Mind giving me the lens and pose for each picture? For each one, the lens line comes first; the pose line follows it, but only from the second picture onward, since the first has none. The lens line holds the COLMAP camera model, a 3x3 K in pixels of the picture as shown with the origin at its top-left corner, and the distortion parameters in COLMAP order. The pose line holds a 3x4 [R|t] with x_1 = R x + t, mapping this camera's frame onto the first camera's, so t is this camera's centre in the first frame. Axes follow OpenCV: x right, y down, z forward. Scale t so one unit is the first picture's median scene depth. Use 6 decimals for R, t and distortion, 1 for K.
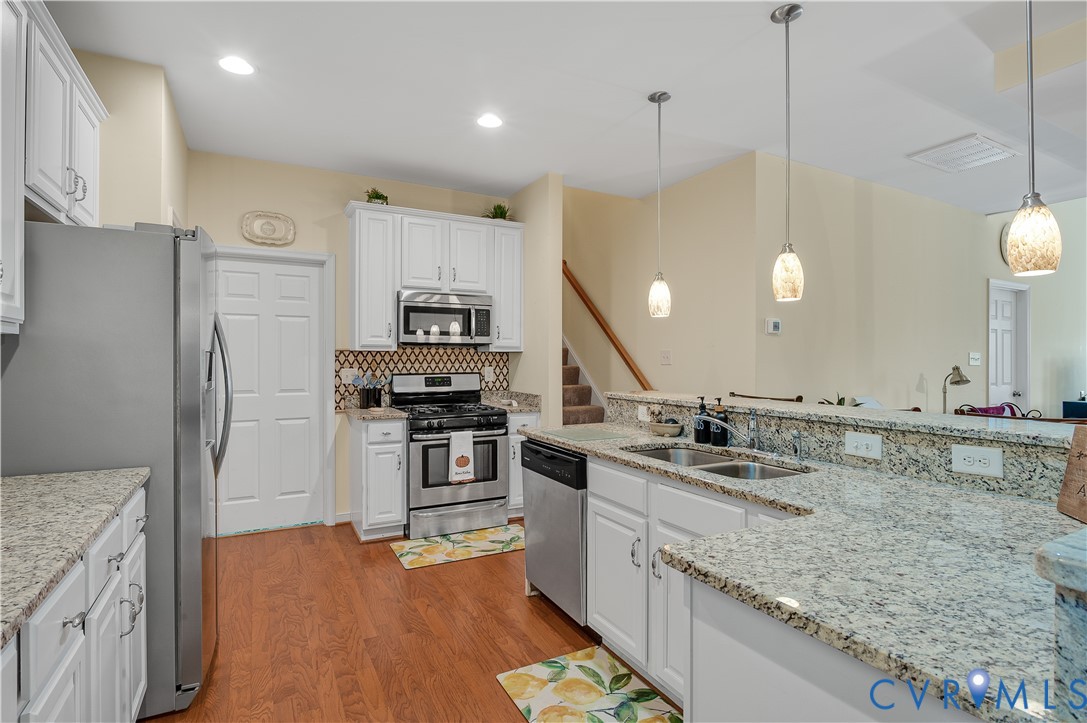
lens RADIAL K [[538.6, 0, 543.5], [0, 538.6, 361.5], [0, 0, 1]] dist [-0.016683, -0.000137]
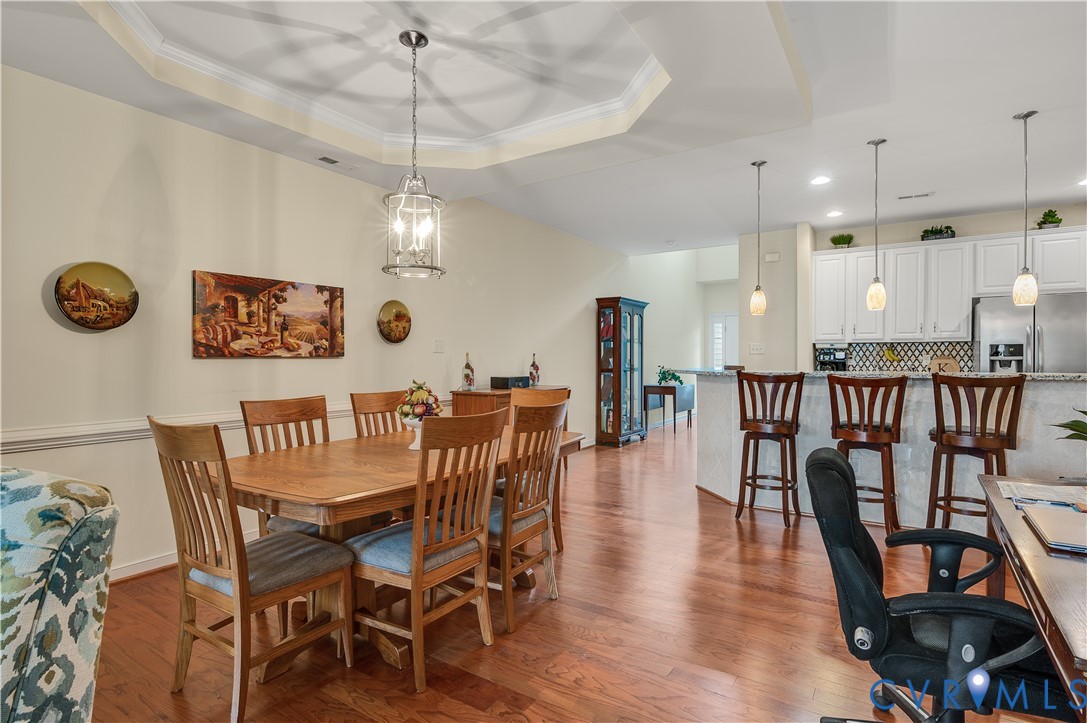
lens RADIAL K [[543.1, 0, 543.5], [0, 543.1, 361.5], [0, 0, 1]] dist [-0.013351, 0.000185]
pose [[-0.879087, 0.002924, -0.476652, 1.292330], [-0.000474, 0.999975, 0.007010, 0.023184], [0.476660, 0.006389, -0.879064, 1.171378]]
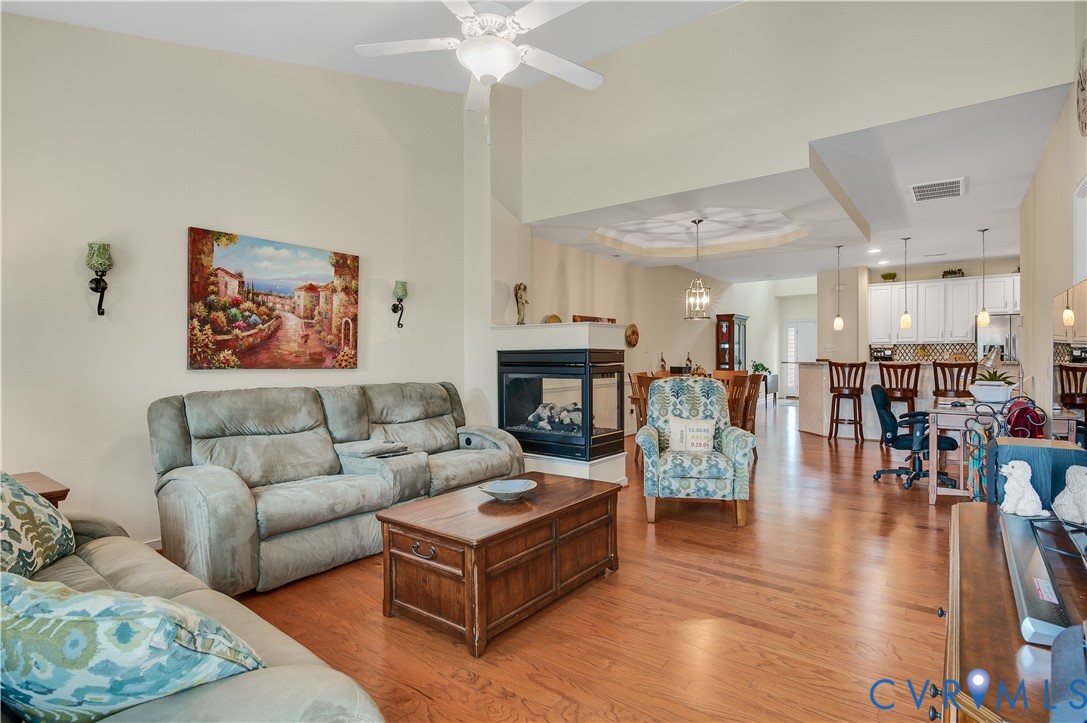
lens RADIAL K [[539.9, 0, 541.3], [0, 539.9, 356.9], [0, 0, 1]] dist [-0.012680, -0.001174]
pose [[-0.914603, 0.004512, -0.404327, 2.185728], [0.003912, 0.999990, 0.002309, 0.023920], [0.404334, 0.000530, -0.914611, 1.777907]]
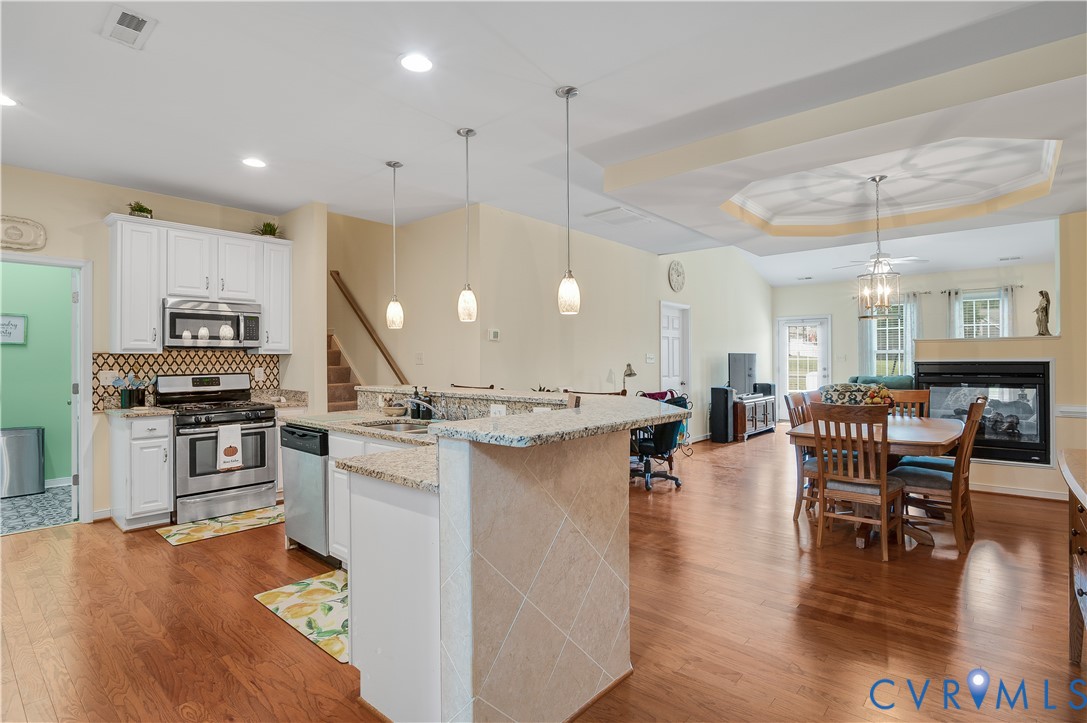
lens RADIAL K [[539.9, 0, 541.3], [0, 539.9, 356.9], [0, 0, 1]] dist [-0.012680, -0.001174]
pose [[0.936339, -0.004106, 0.351072, 0.066019], [0.007211, 0.999946, -0.007538, 0.000257], [-0.351022, 0.009590, 0.936318, -0.293603]]
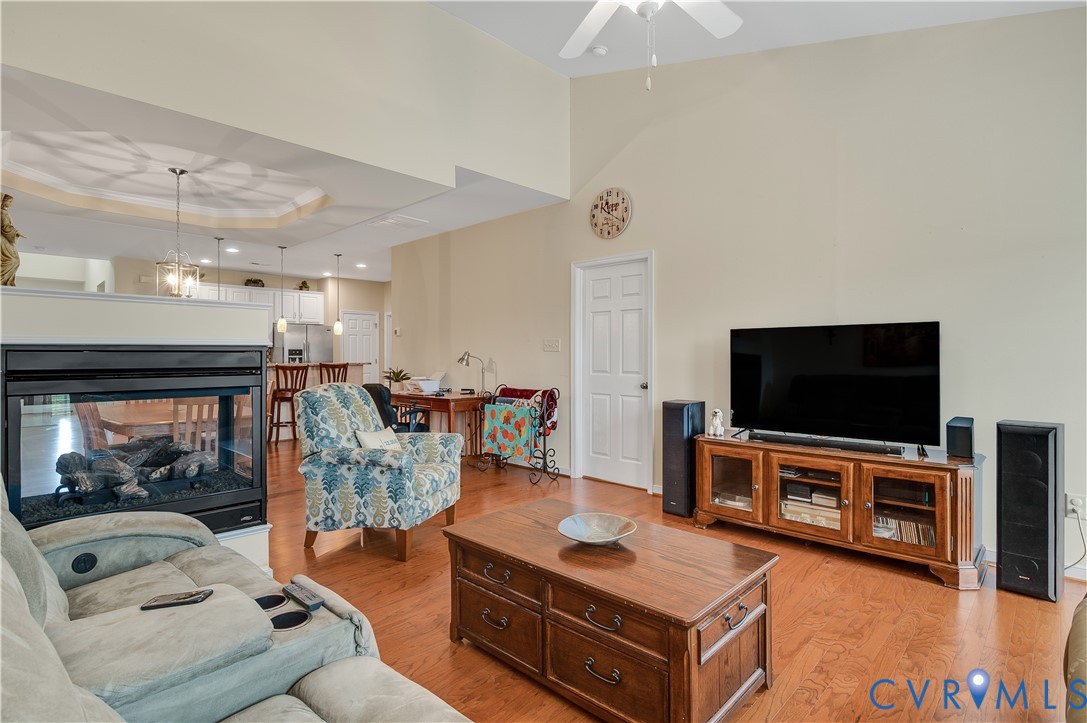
lens RADIAL K [[535.7, 0, 540.4], [0, 535.7, 357.5], [0, 0, 1]] dist [-0.000194, -0.000302]
pose [[0.300785, 0.001581, -0.953691, 2.438666], [0.000994, 0.999998, 0.001971, 0.023935], [0.953692, -0.001541, 0.300782, 0.894220]]
